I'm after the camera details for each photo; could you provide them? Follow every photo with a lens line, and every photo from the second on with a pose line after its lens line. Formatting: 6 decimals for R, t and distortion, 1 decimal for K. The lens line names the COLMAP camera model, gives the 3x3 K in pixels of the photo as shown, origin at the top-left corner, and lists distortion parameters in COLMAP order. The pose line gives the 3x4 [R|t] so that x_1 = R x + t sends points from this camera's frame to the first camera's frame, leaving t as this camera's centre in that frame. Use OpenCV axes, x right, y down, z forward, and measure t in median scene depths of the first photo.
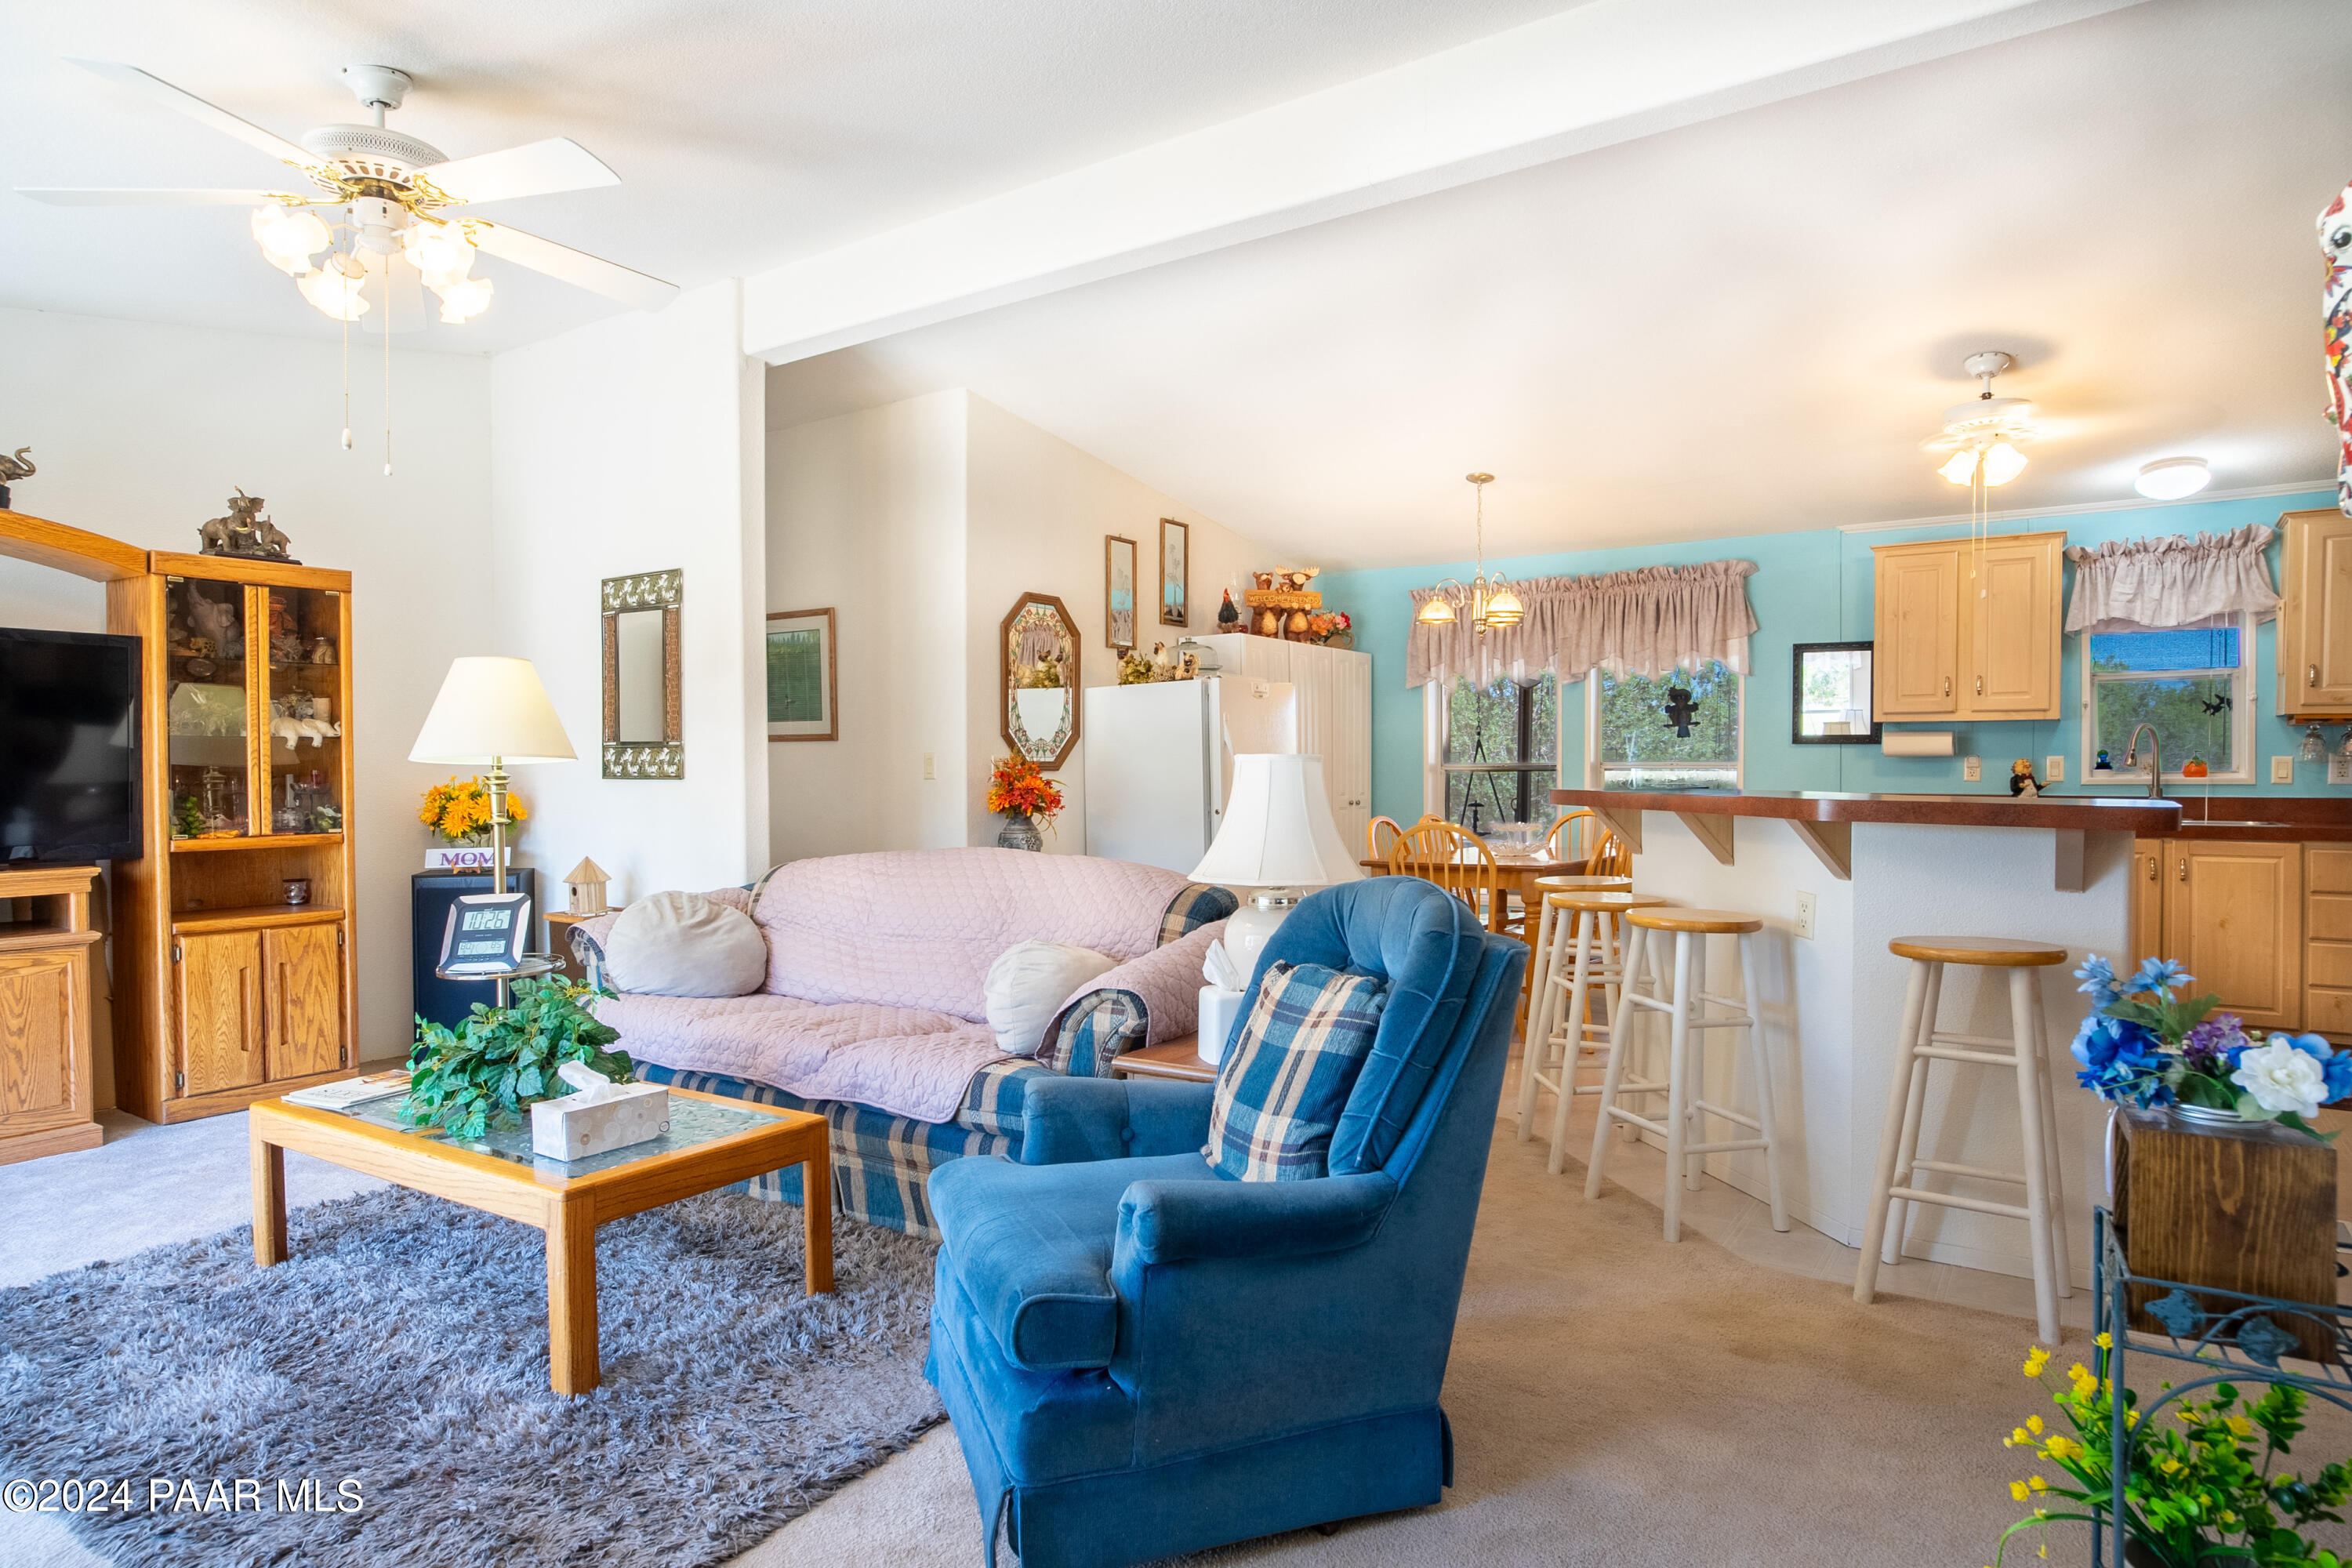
lens RADIAL K [[1344.6, 0, 1176.1], [0, 1344.6, 792.4], [0, 0, 1]] dist [-0.044615, 0.031841]
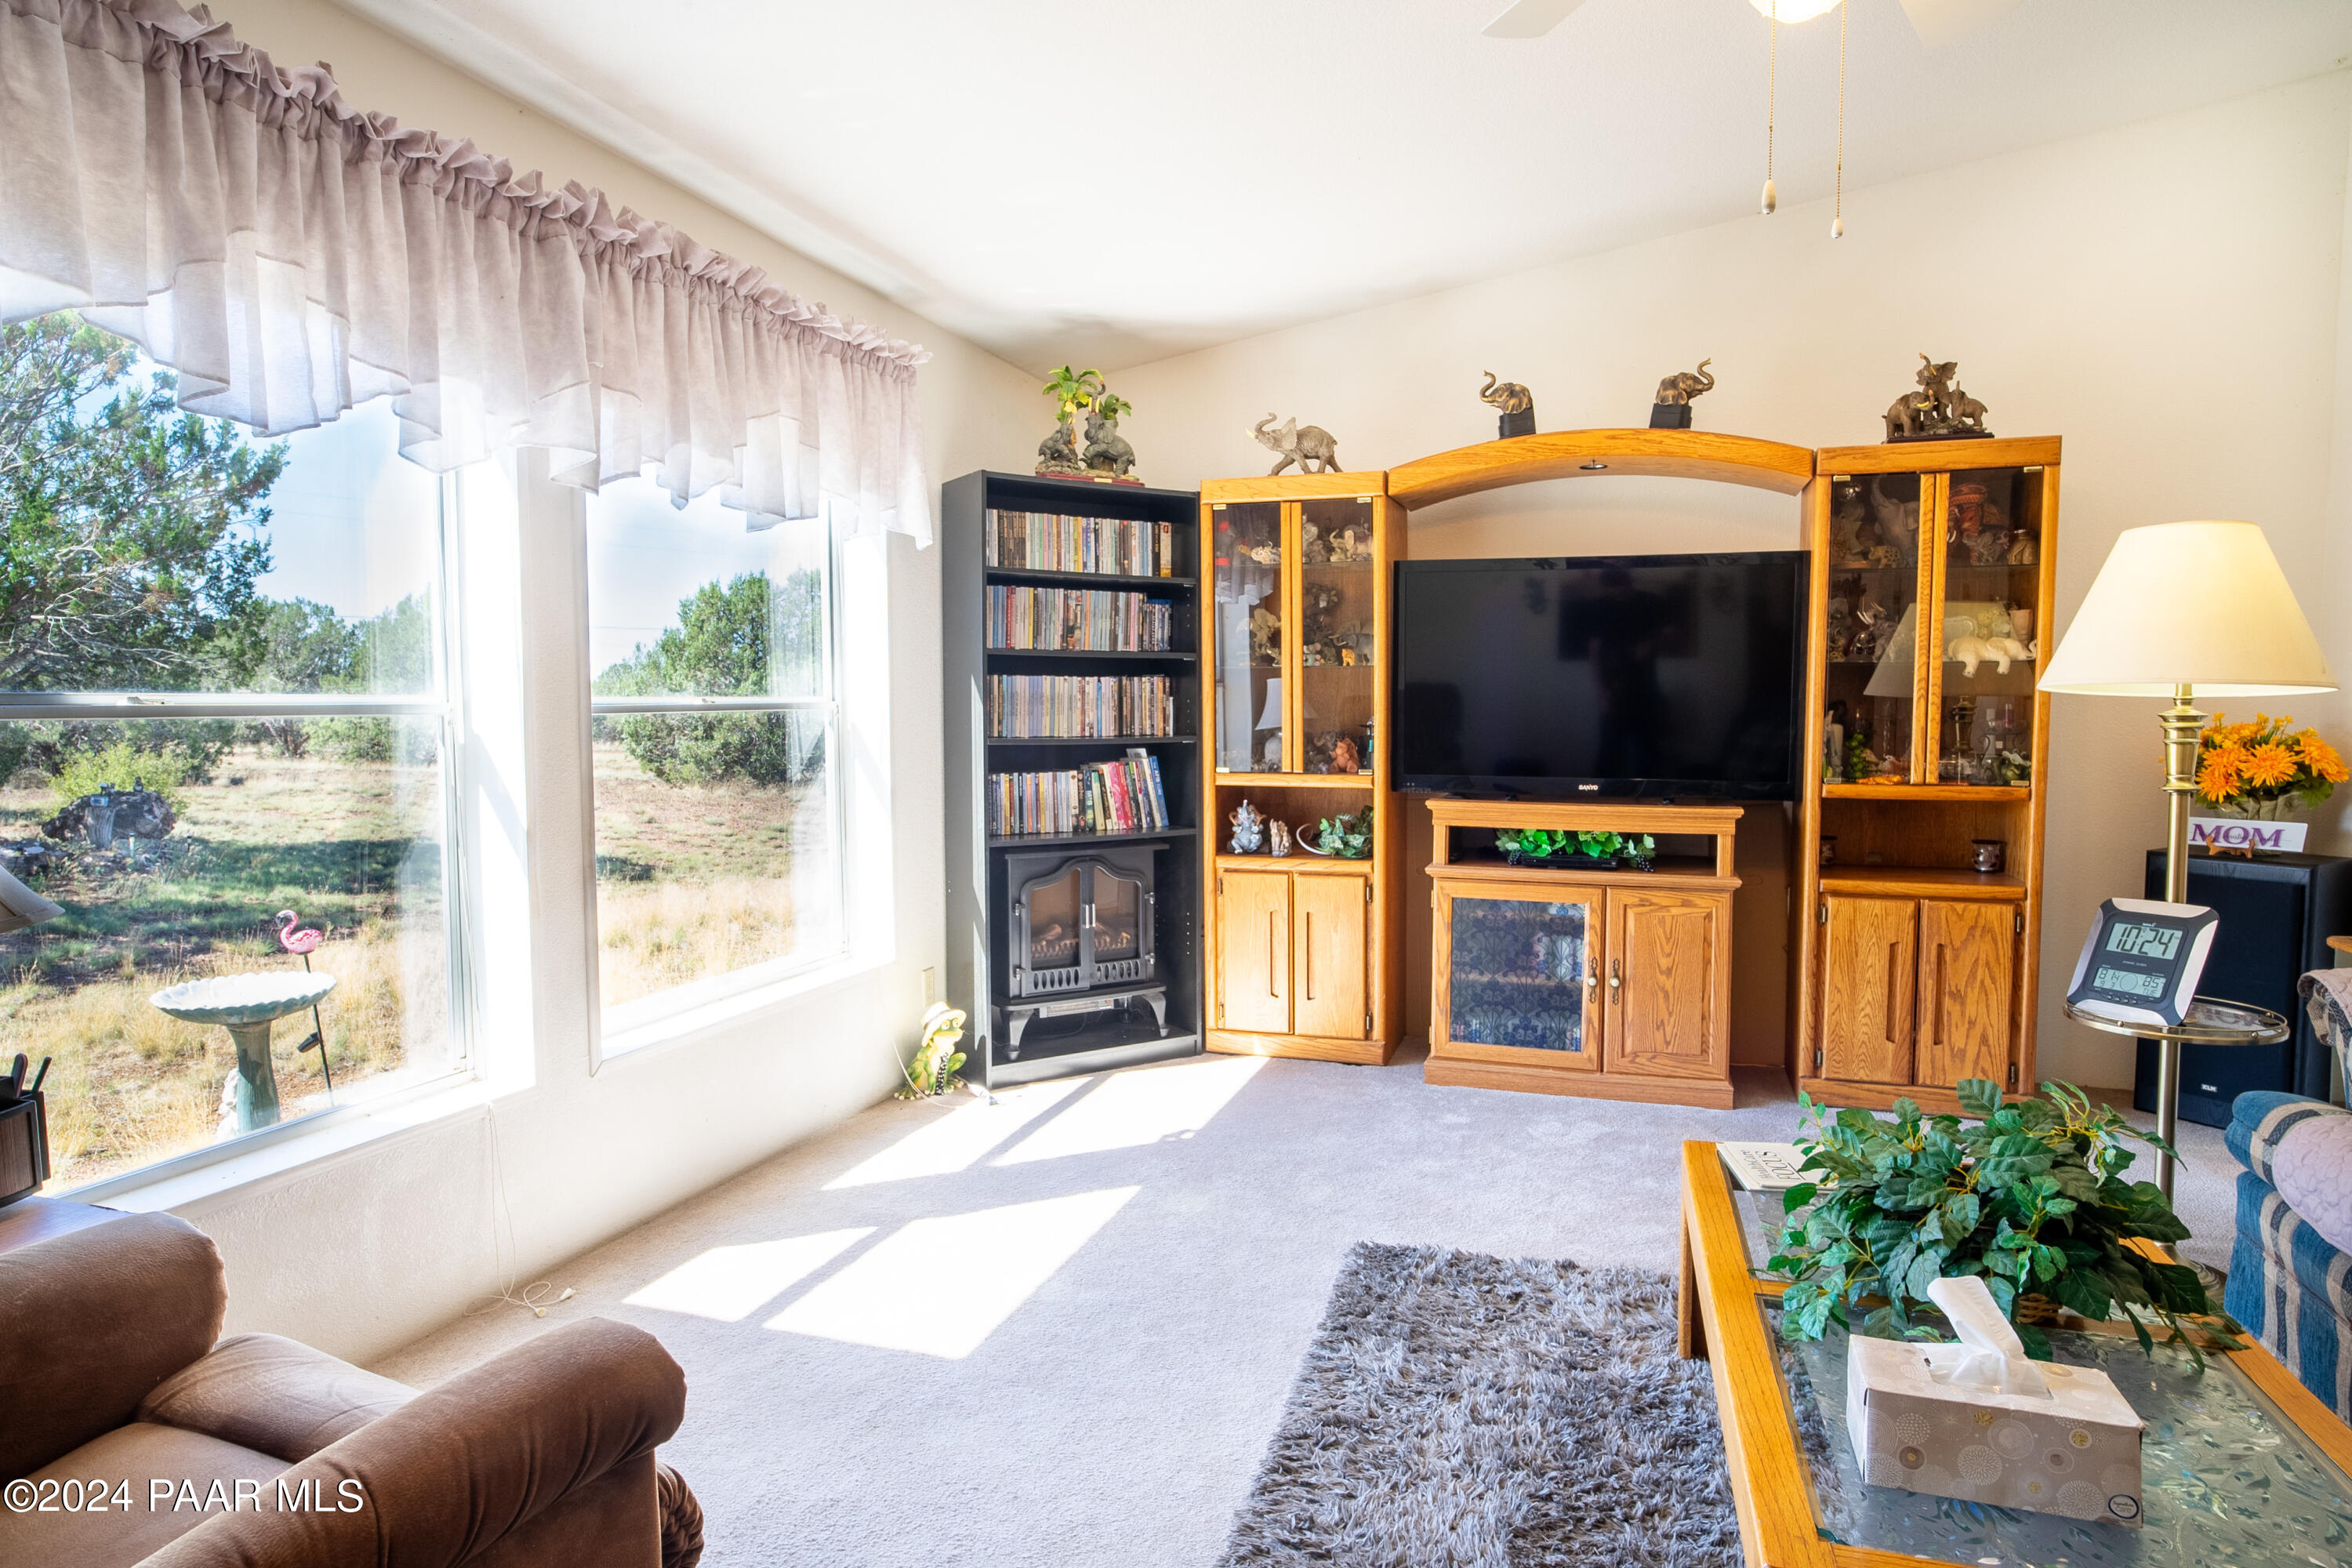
lens RADIAL K [[1344.6, 0, 1176.1], [0, 1344.6, 792.4], [0, 0, 1]] dist [-0.044615, 0.031841]
pose [[0.275159, 0.068642, -0.958945, -0.036985], [-0.019903, 0.997641, 0.065701, -0.006733], [0.961193, 0.001008, 0.275876, 0.337897]]
